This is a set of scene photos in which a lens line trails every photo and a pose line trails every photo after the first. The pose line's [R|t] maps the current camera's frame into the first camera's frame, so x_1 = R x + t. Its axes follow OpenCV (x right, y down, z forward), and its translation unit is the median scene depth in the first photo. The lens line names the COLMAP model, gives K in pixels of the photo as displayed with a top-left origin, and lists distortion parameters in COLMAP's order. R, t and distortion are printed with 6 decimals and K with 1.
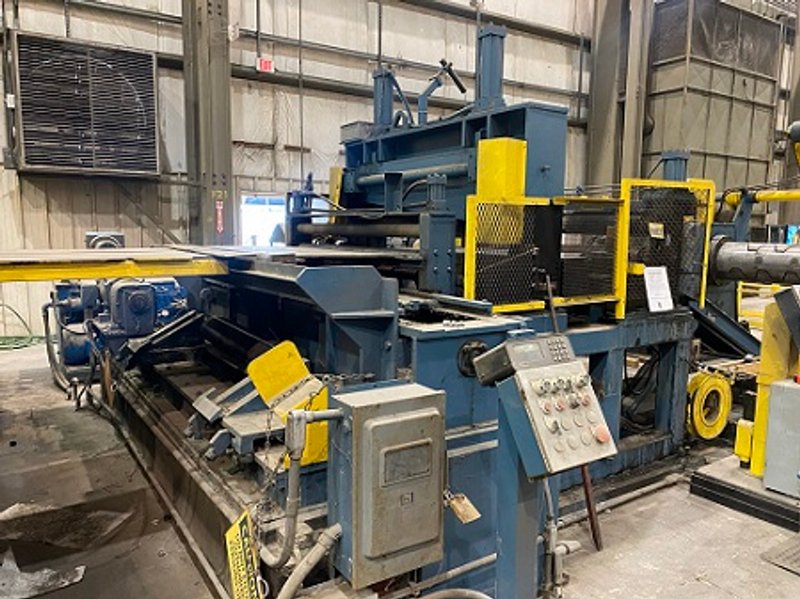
lens RADIAL K [[639.1, 0, 402.4], [0, 639.1, 304.1], [0, 0, 1]] dist [0.010685, 0.006684]
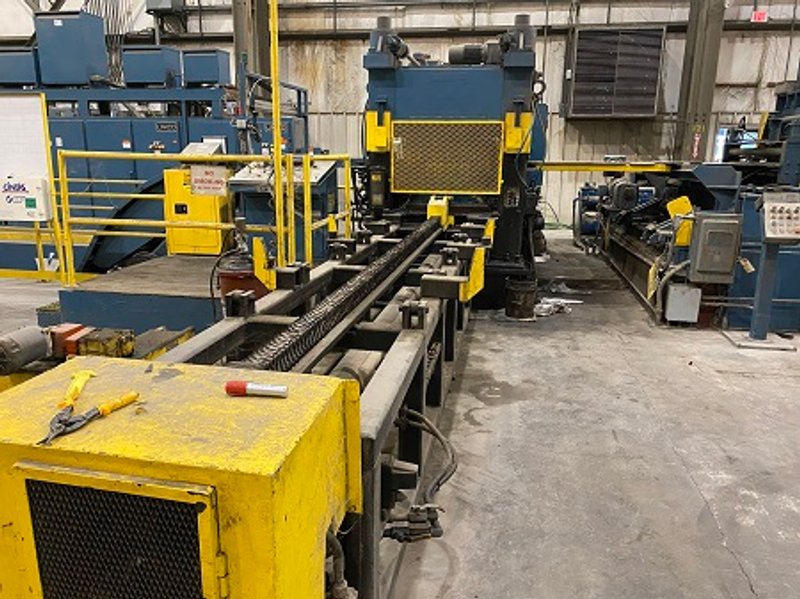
lens RADIAL K [[609.6, 0, 400.0], [0, 609.6, 299.5], [0, 0, 1]] dist [0.015517, 0.004407]
pose [[0.731455, 0.158987, -0.663096, 0.154012], [-0.086323, 0.986205, 0.141235, 0.050777], [0.676403, -0.046067, 0.735089, -0.358461]]
